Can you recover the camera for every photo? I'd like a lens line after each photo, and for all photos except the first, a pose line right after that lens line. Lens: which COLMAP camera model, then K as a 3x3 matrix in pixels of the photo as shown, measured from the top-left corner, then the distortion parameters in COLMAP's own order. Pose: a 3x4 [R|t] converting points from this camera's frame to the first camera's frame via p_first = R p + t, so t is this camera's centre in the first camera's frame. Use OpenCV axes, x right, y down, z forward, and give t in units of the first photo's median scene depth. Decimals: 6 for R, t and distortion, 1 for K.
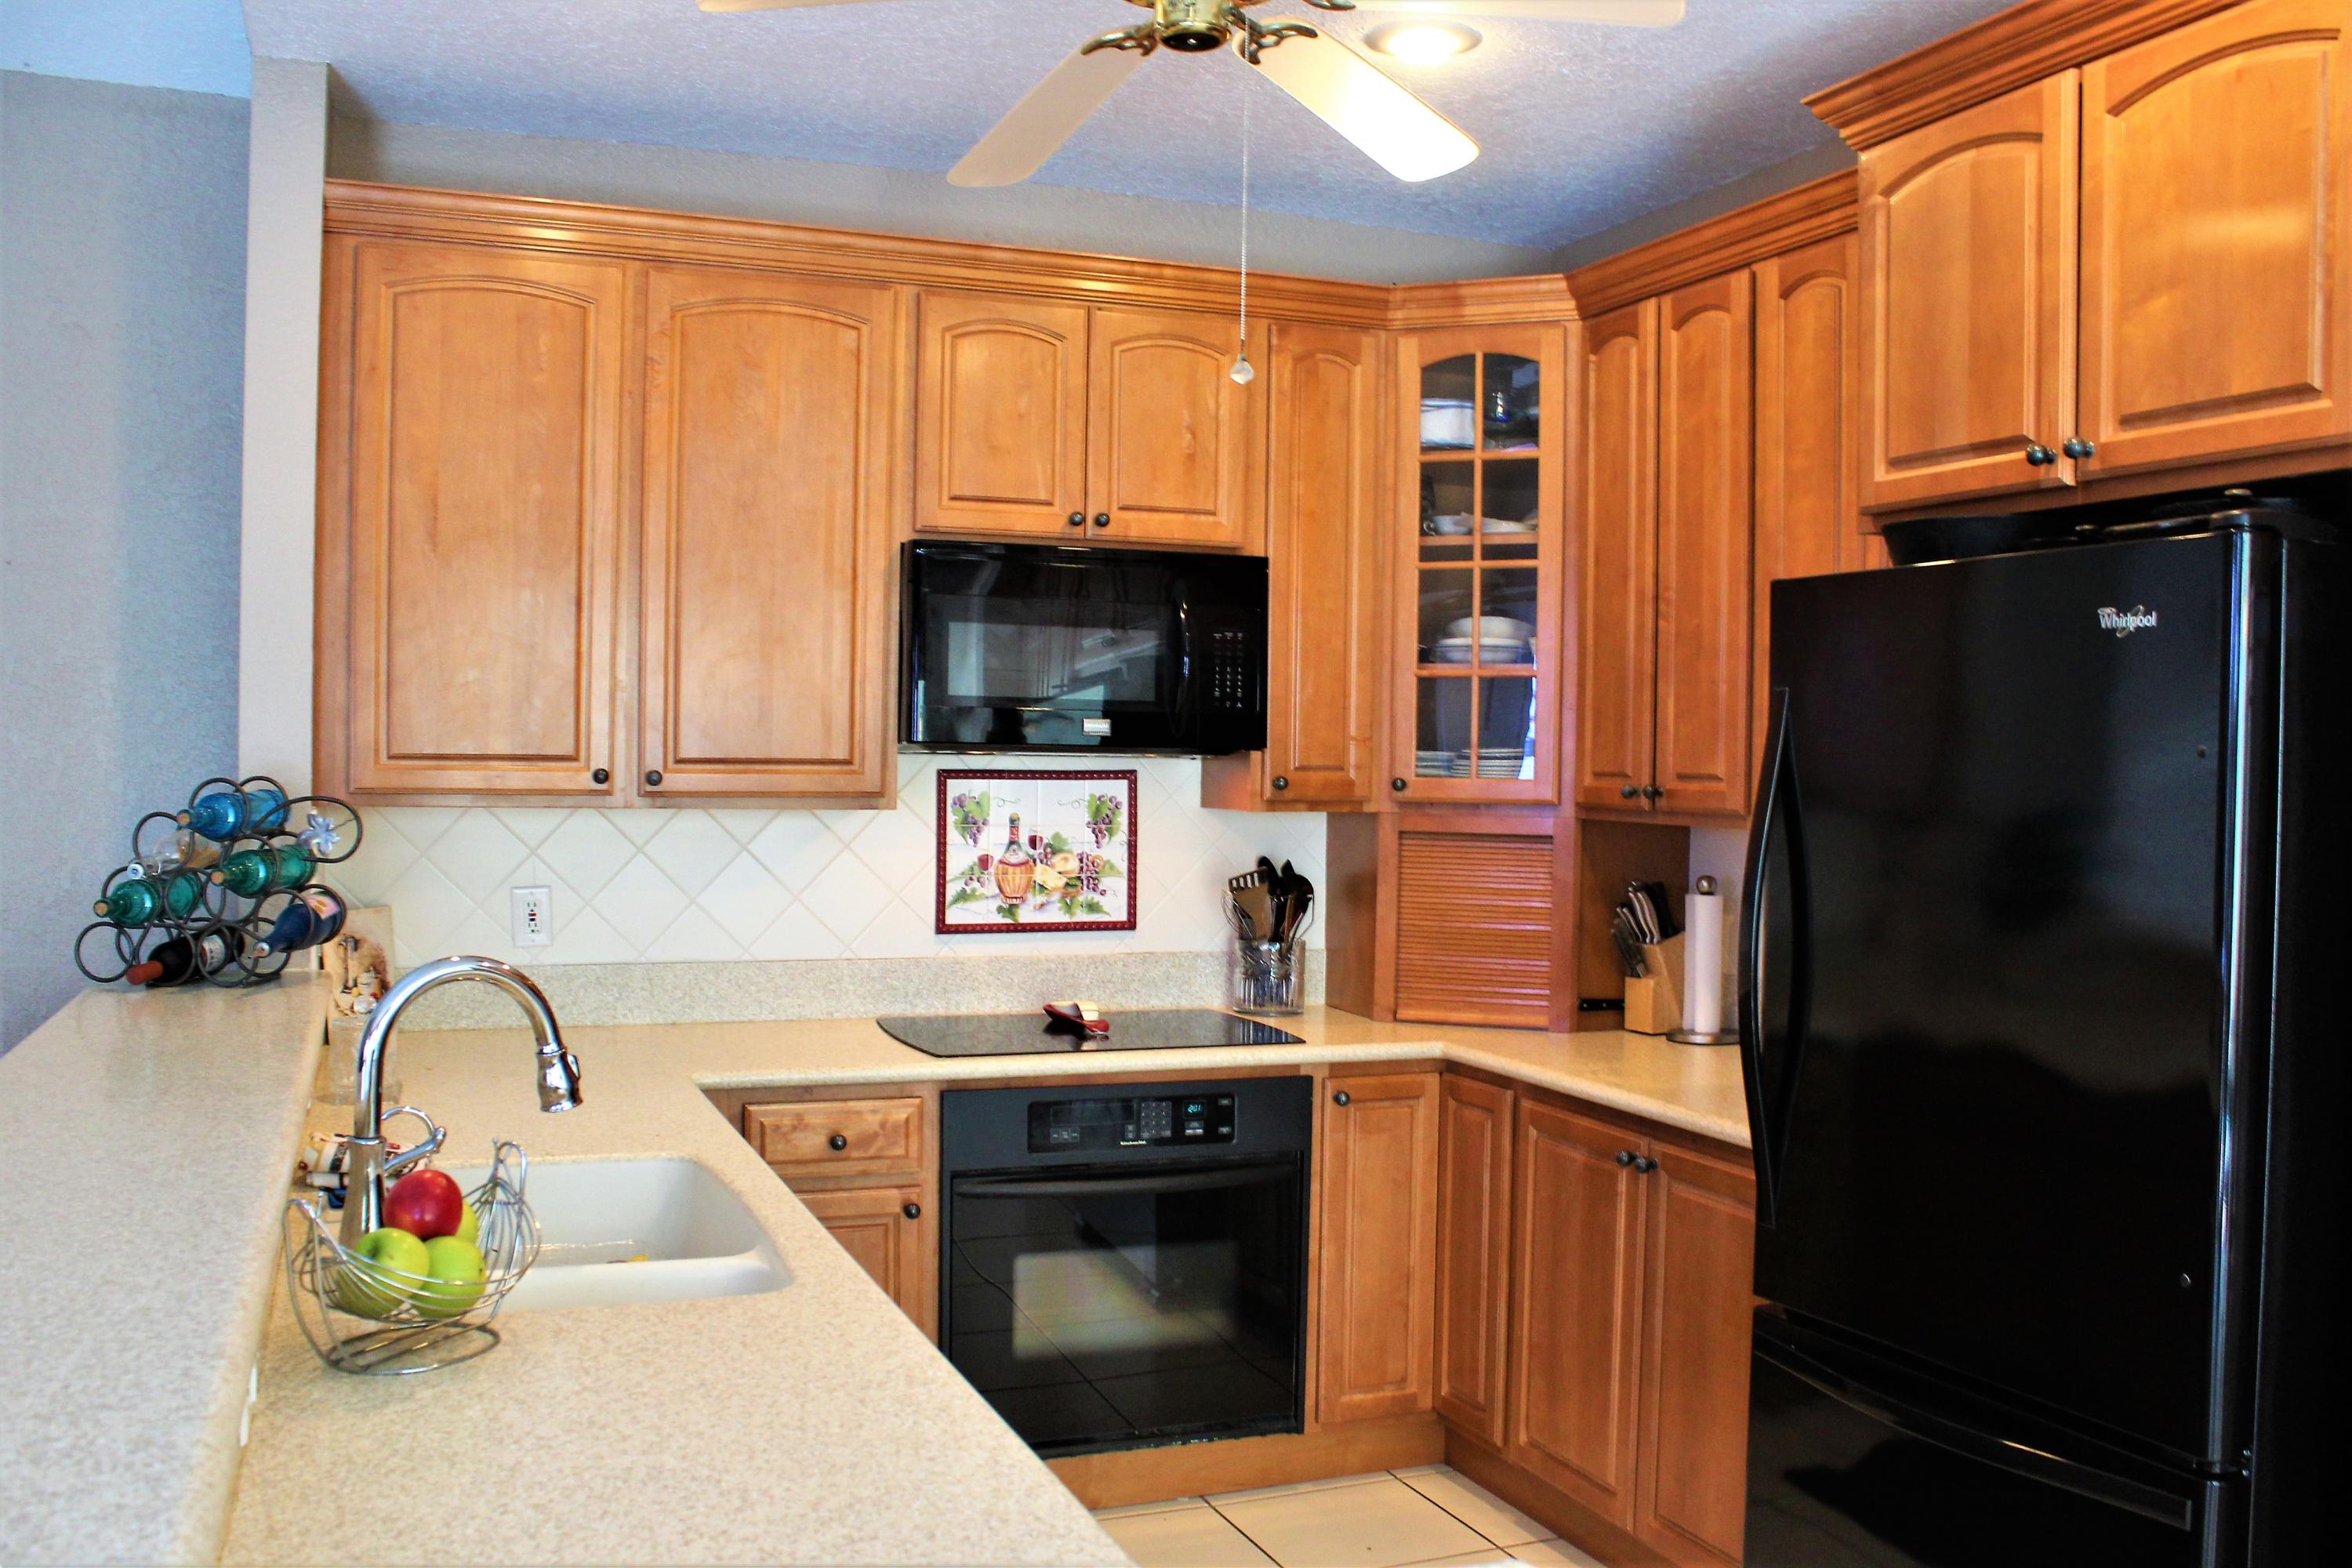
lens RADIAL K [[2090.2, 0, 1177.4], [0, 2090.2, 813.9], [0, 0, 1]] dist [-0.132210, 0.161275]
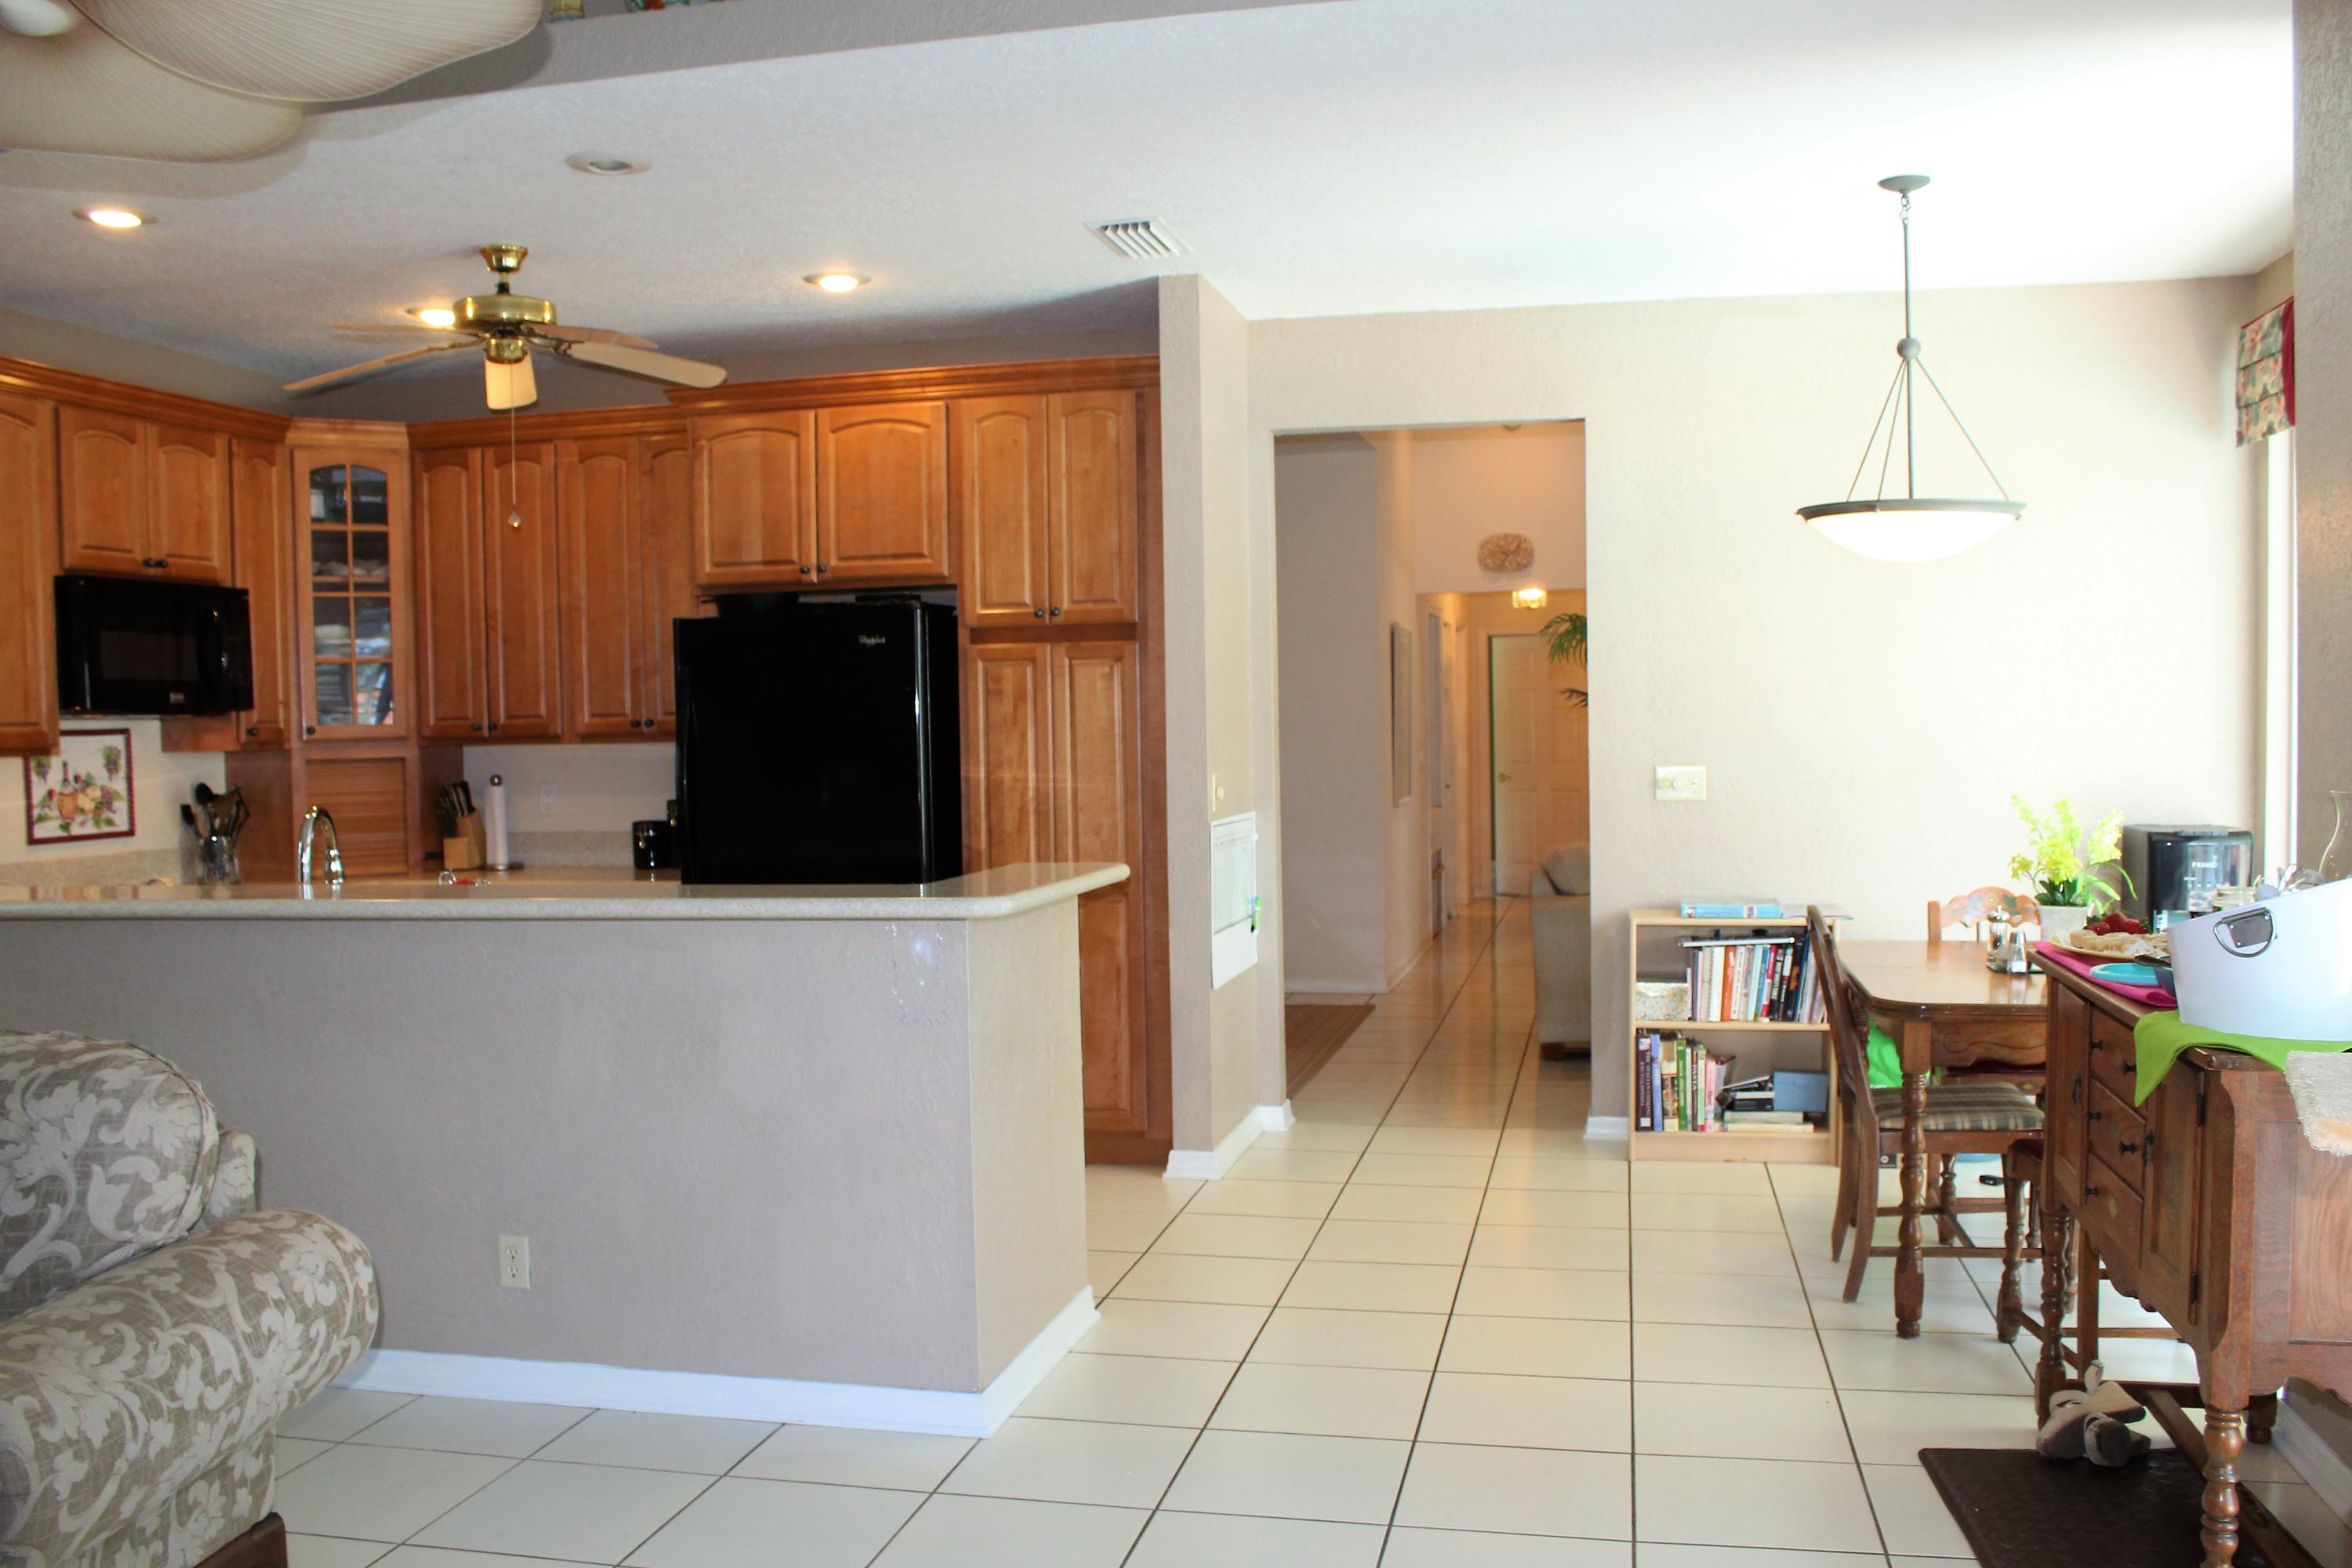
lens RADIAL K [[2090.2, 0, 1177.4], [0, 2090.2, 813.9], [0, 0, 1]] dist [-0.132210, 0.161275]
pose [[0.570011, -0.064962, 0.819065, -0.823690], [0.052518, 0.997712, 0.042582, 0.018091], [-0.819957, 0.018744, 0.572118, -0.456233]]
